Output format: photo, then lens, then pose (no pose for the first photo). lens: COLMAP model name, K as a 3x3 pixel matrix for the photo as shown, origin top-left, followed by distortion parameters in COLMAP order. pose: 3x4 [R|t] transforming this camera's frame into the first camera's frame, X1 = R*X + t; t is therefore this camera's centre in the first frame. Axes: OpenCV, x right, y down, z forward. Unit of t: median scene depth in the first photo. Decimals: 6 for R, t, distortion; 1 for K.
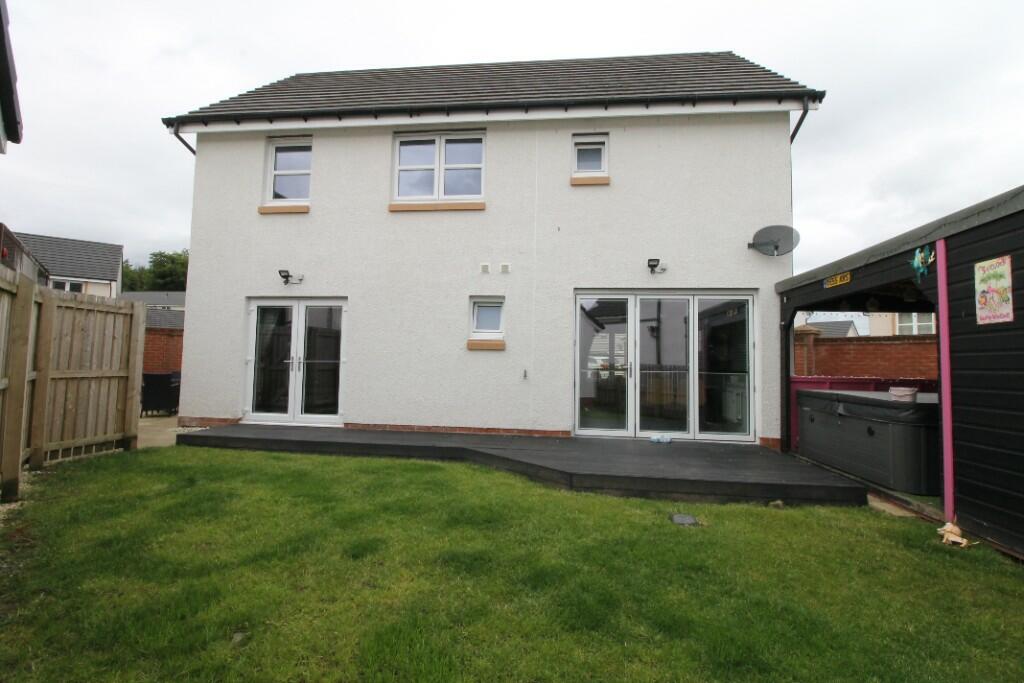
lens RADIAL K [[476.2, 0, 510.7], [0, 476.2, 333.2], [0, 0, 1]] dist [0.001187, -0.014491]
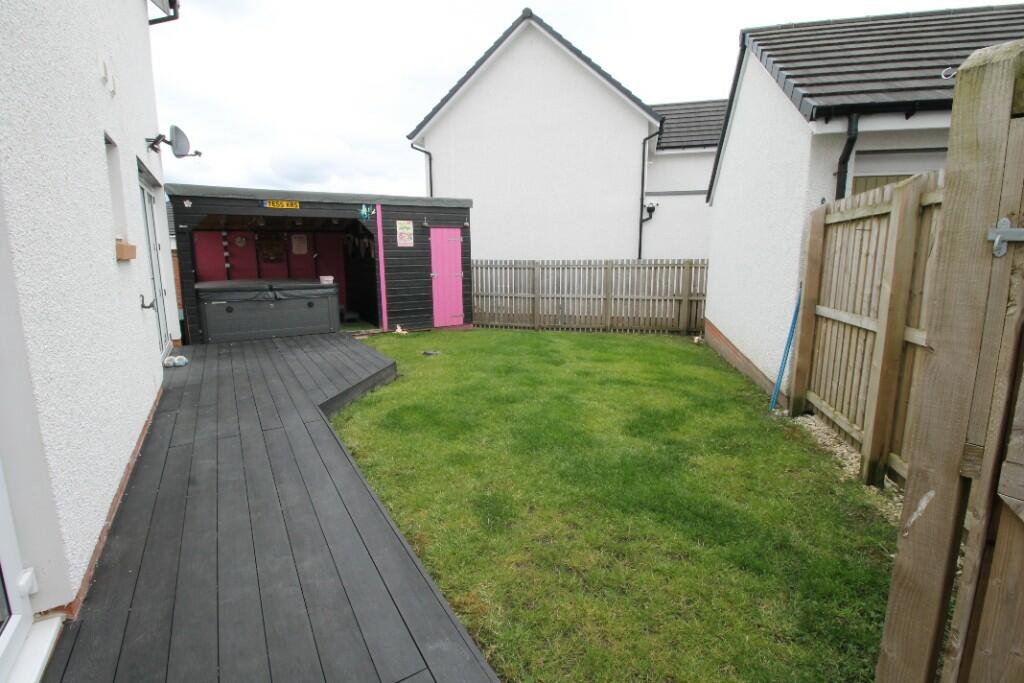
lens RADIAL K [[476.2, 0, 510.7], [0, 476.2, 333.2], [0, 0, 1]] dist [0.001187, -0.014491]
pose [[-0.613333, -0.156288, 0.774207, -1.241356], [-0.060989, 0.986672, 0.150862, 0.016972], [-0.787466, 0.045310, -0.614690, 1.891601]]
